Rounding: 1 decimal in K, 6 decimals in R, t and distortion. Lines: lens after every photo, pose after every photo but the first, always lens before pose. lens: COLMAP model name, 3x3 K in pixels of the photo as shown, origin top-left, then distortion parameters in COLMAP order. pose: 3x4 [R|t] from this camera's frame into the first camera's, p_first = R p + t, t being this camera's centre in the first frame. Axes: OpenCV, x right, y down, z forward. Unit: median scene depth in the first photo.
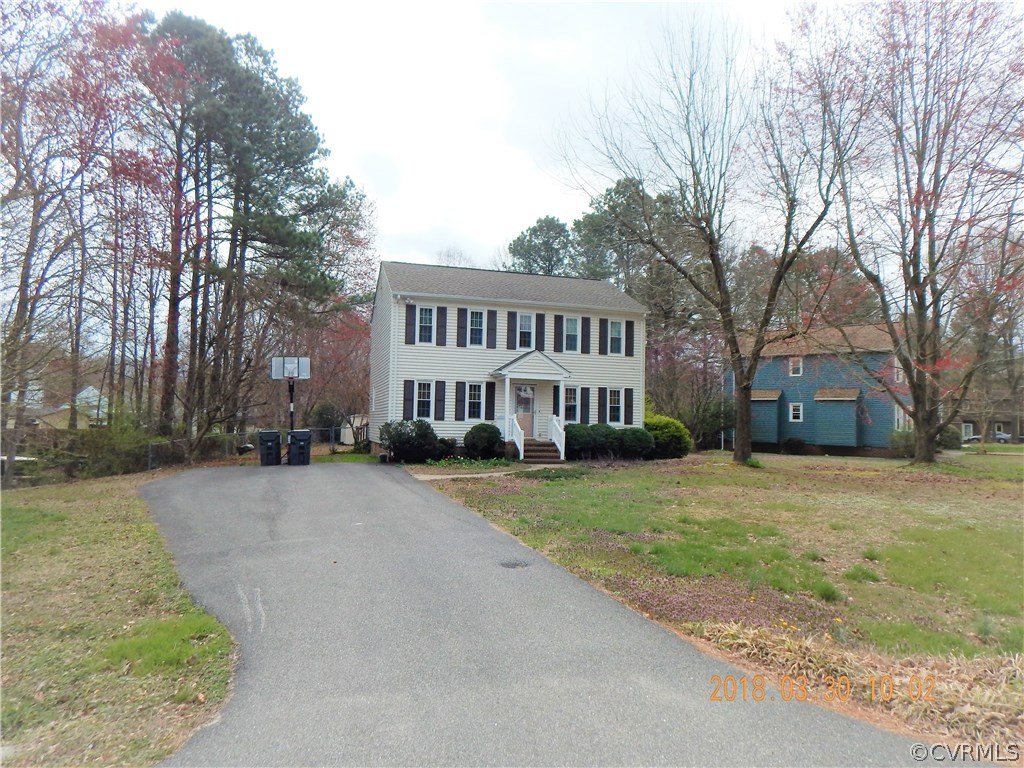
lens RADIAL K [[669.6, 0, 512.0], [0, 669.6, 384.0], [0, 0, 1]] dist [0.027763, 0.000958]
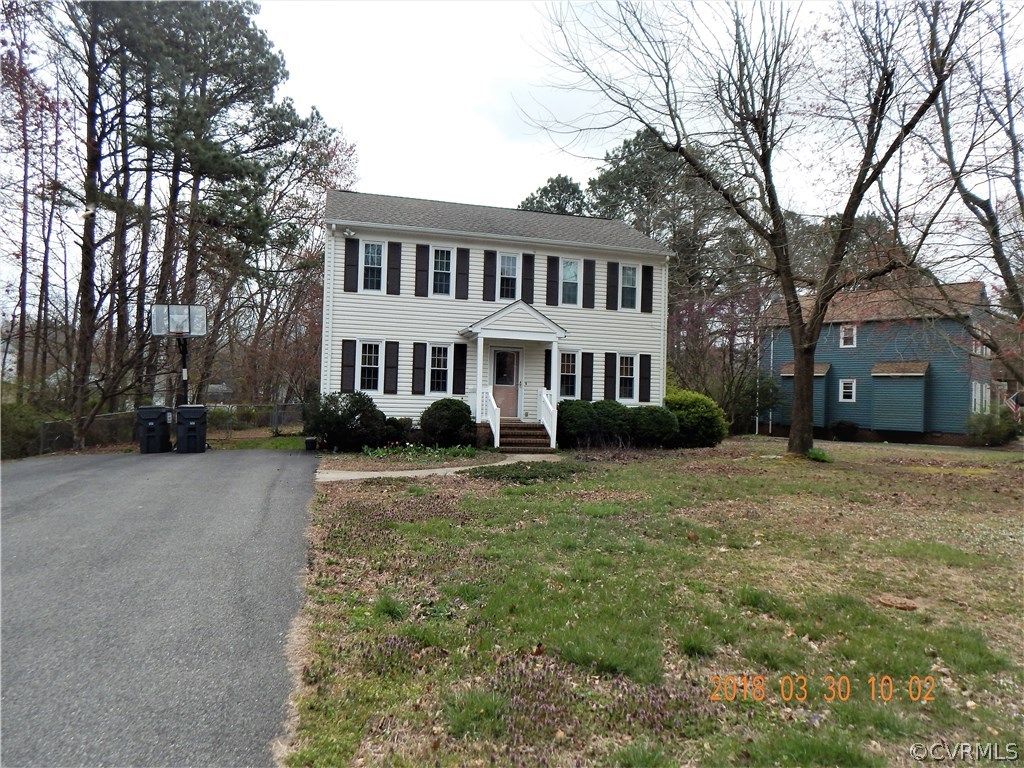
lens RADIAL K [[669.6, 0, 512.0], [0, 669.6, 384.0], [0, 0, 1]] dist [0.027763, 0.000958]
pose [[0.999570, 0.006014, -0.028694, 0.047579], [-0.005206, 0.999591, 0.028134, 0.020686], [0.028851, -0.027973, 0.999192, 0.247004]]
